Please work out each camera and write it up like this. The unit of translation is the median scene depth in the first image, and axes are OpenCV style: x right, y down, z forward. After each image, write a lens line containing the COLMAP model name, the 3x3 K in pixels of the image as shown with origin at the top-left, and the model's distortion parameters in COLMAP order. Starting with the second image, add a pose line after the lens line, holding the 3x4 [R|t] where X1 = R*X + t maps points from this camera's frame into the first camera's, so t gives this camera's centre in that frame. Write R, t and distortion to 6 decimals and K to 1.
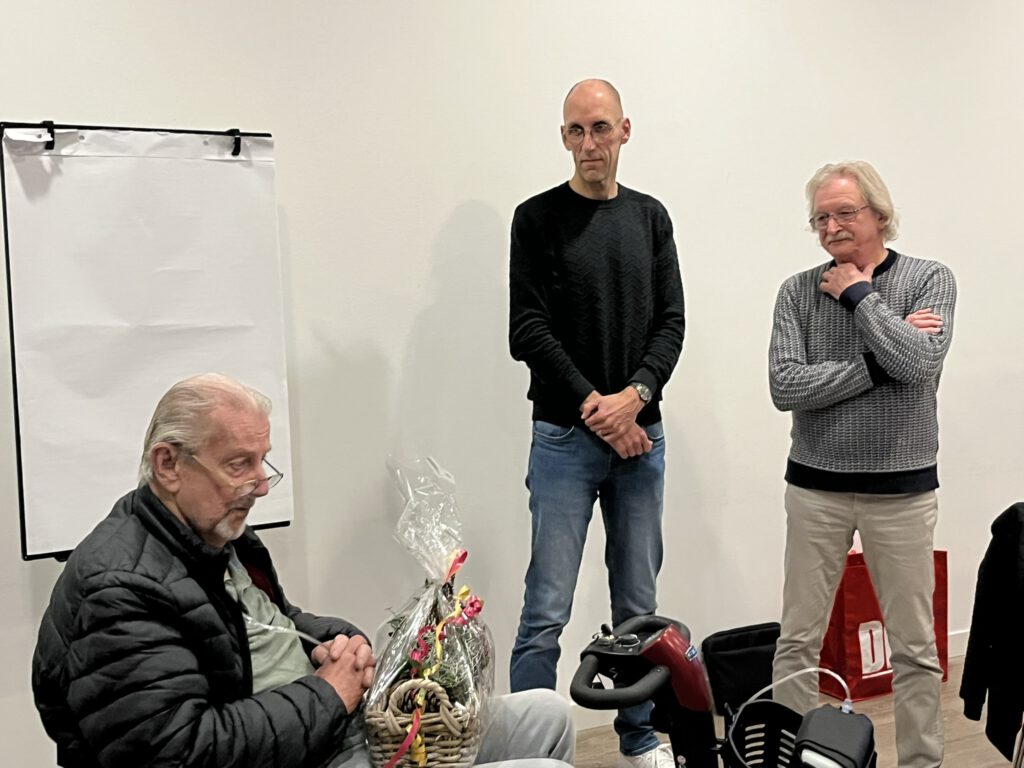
lens RADIAL K [[1262.8, 0, 501.4], [0, 1262.8, 389.6], [0, 0, 1]] dist [0.083372, 0.000000]
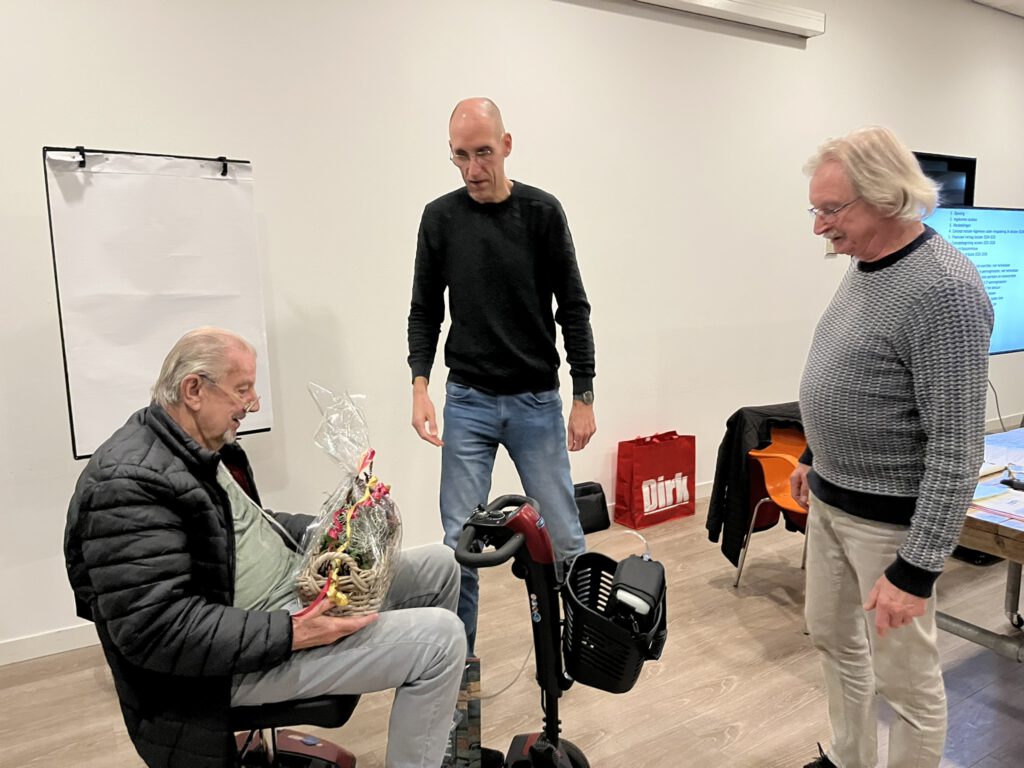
lens RADIAL K [[769.1, 0, 513.0], [0, 769.1, 384.9], [0, 0, 1]] dist [0.070429, -0.034694]
pose [[0.993415, -0.017087, 0.113292, 0.013005], [0.010667, 0.998315, 0.057040, 0.005794], [-0.114075, -0.055456, 0.991923, 0.084194]]
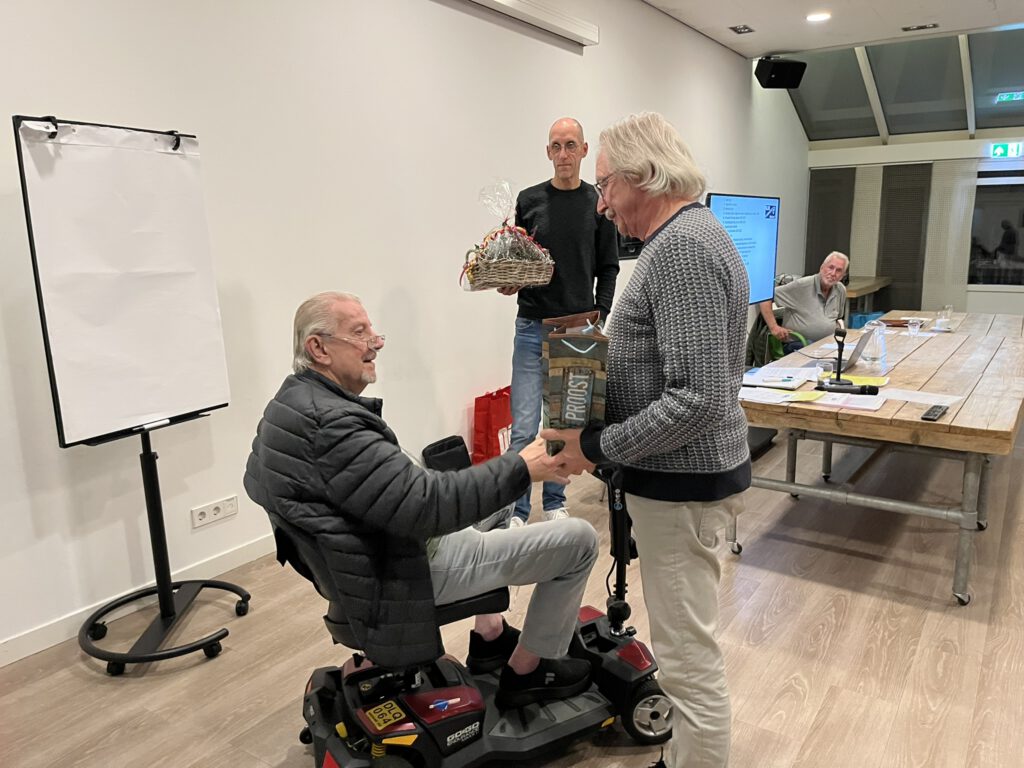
lens RADIAL K [[769.1, 0, 521.1], [0, 769.1, 383.3], [0, 0, 1]] dist [0.070429, -0.034694]
pose [[0.862235, -0.099073, 0.496725, -0.374297], [0.055094, 0.993210, 0.102463, 0.006641], [-0.503503, -0.060981, 0.861839, 0.042639]]
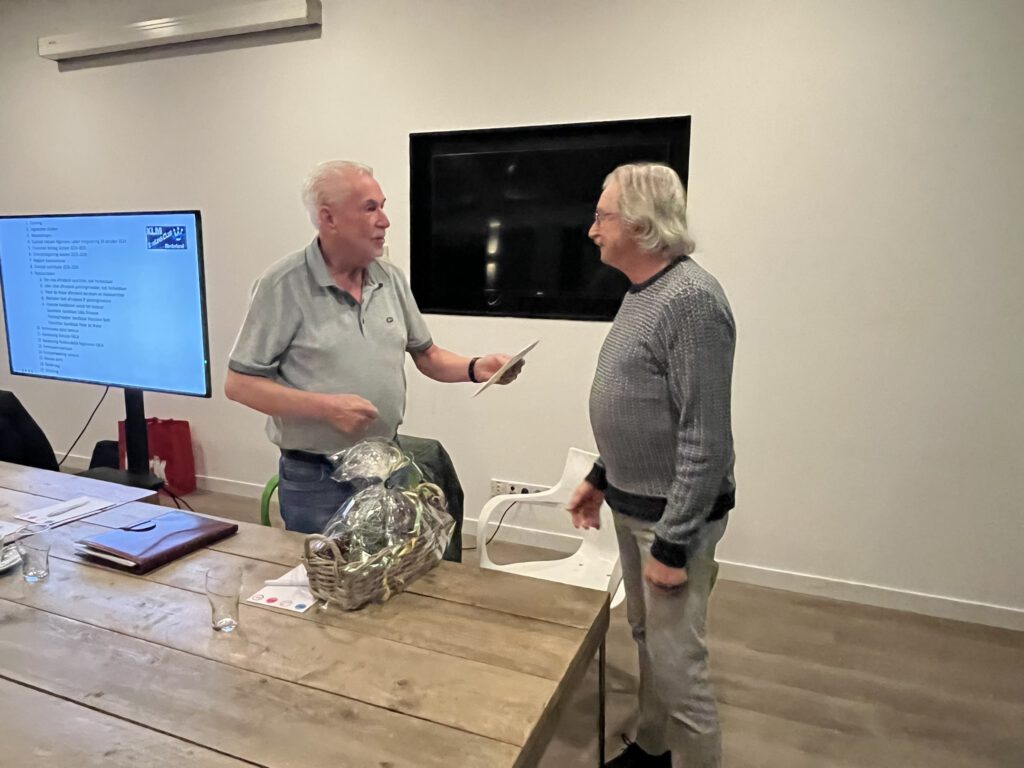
lens RADIAL K [[695.2, 0, 538.8], [0, 695.2, 415.3], [0, 0, 1]] dist [0.027327, -0.000907]
pose [[0.670752, 0.164979, -0.723100, 2.289311], [-0.095063, 0.986029, 0.136787, -0.125519], [0.735564, -0.023010, 0.677065, 1.137586]]
